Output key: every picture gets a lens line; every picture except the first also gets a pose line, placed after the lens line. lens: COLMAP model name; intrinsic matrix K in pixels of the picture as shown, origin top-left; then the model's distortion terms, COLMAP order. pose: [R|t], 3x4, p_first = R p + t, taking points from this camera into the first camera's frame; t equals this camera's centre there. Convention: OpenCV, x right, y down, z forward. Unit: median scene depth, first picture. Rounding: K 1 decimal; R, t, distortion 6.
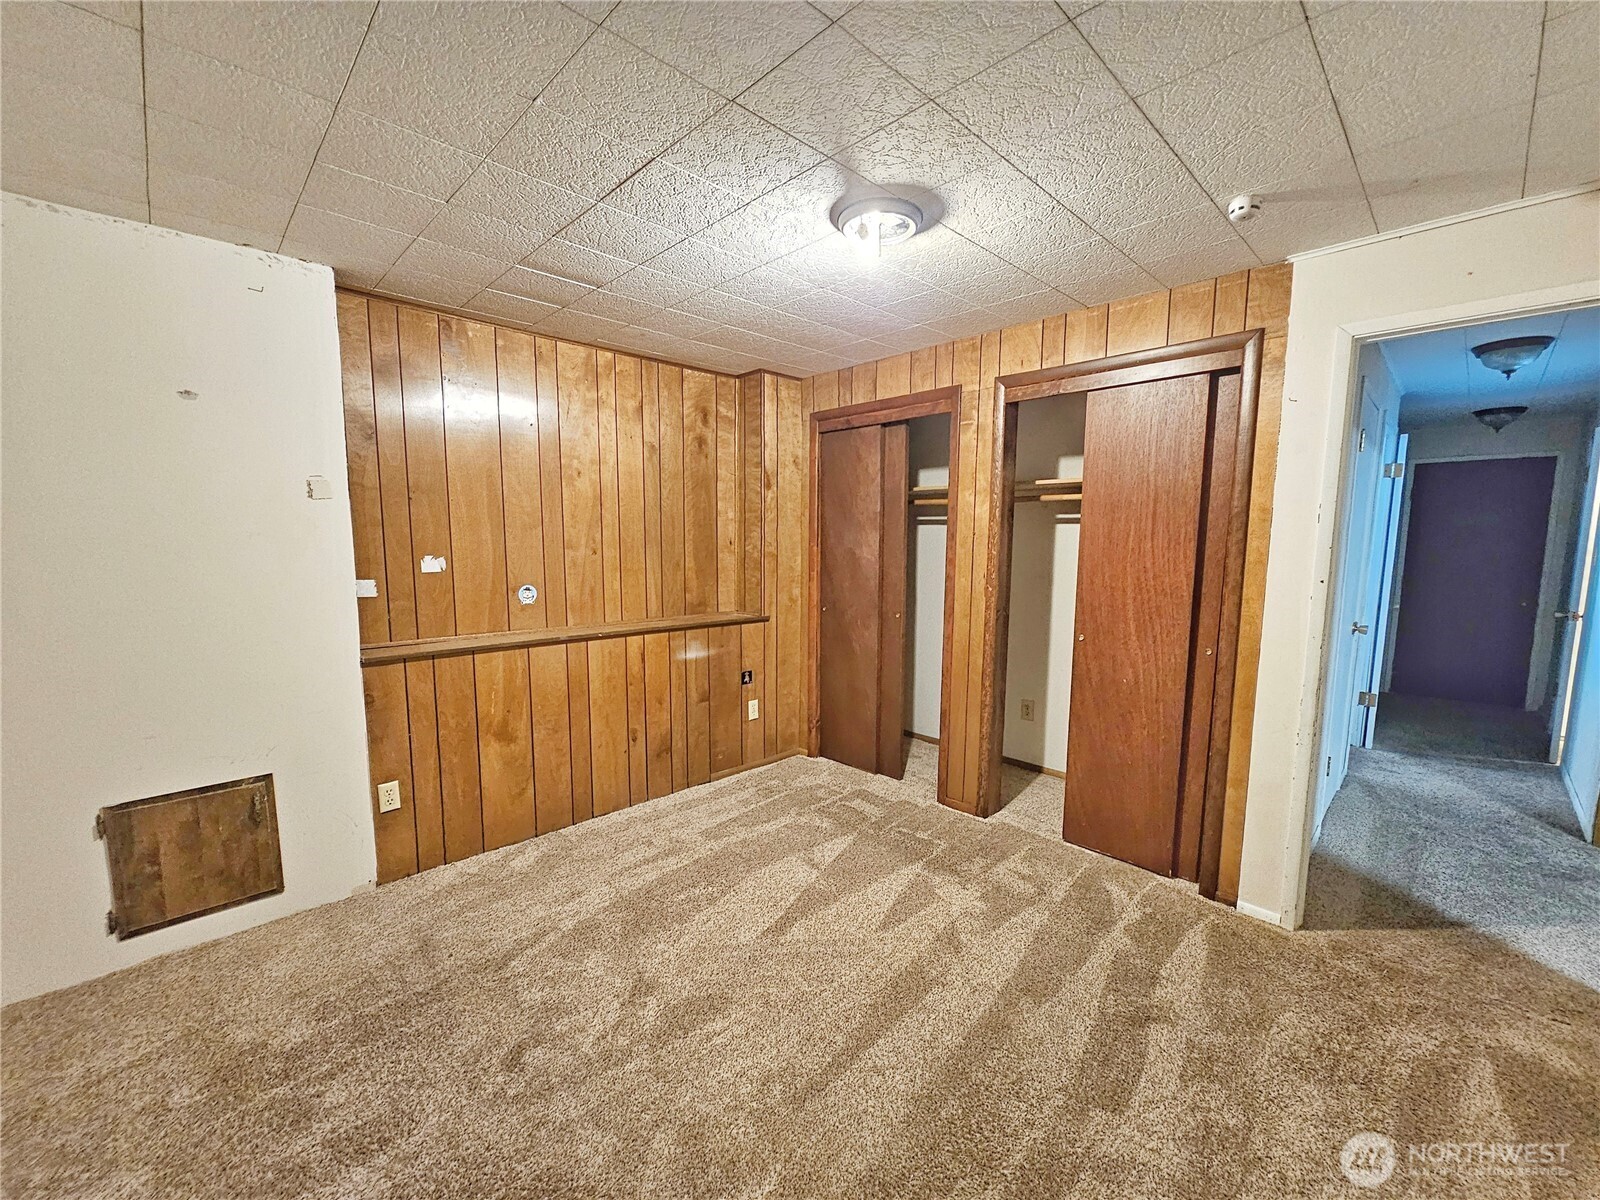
lens RADIAL K [[653.8, 0, 804.0], [0, 653.8, 612.2], [0, 0, 1]] dist [-0.000665, 0.000594]
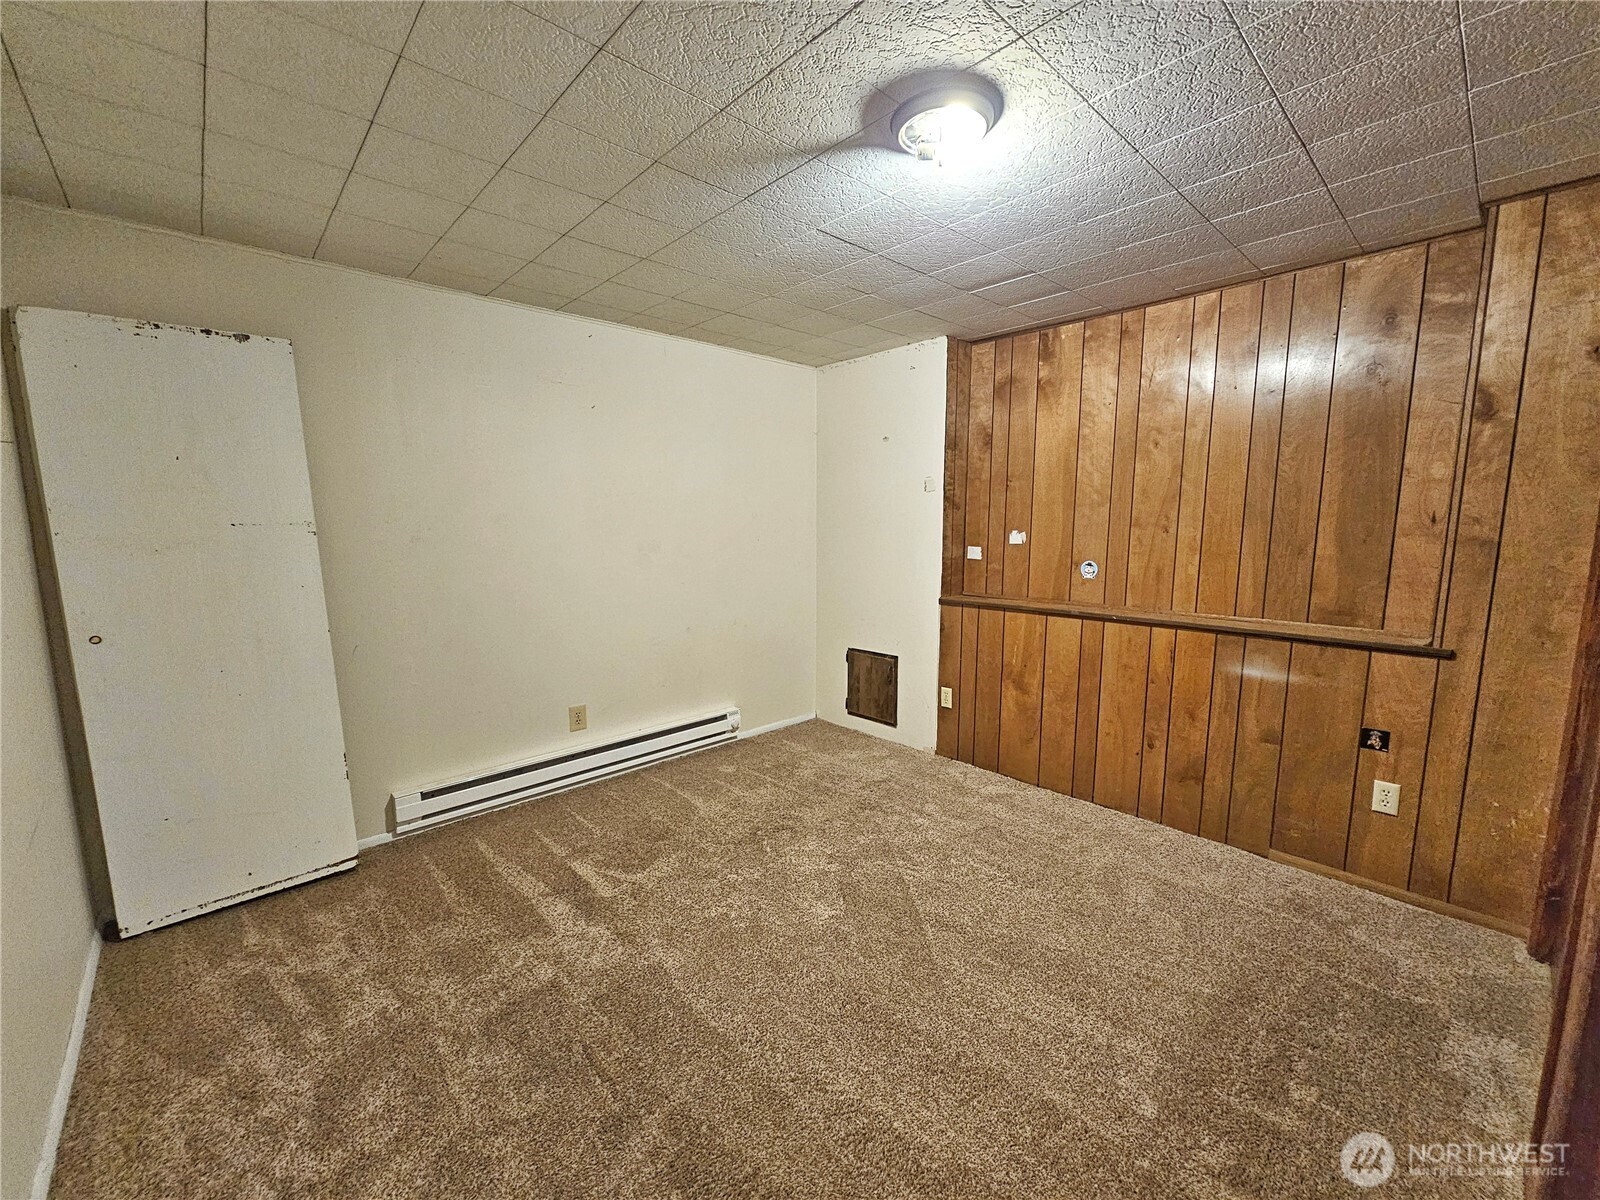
lens RADIAL K [[643.4, 0, 800.8], [0, 643.4, 605.2], [0, 0, 1]] dist [-0.000107, -0.004967]
pose [[-0.028881, 0.124886, -0.991751, 0.632069], [-0.108937, 0.985862, 0.127316, -0.052638], [0.993629, 0.111715, -0.014868, 0.572902]]
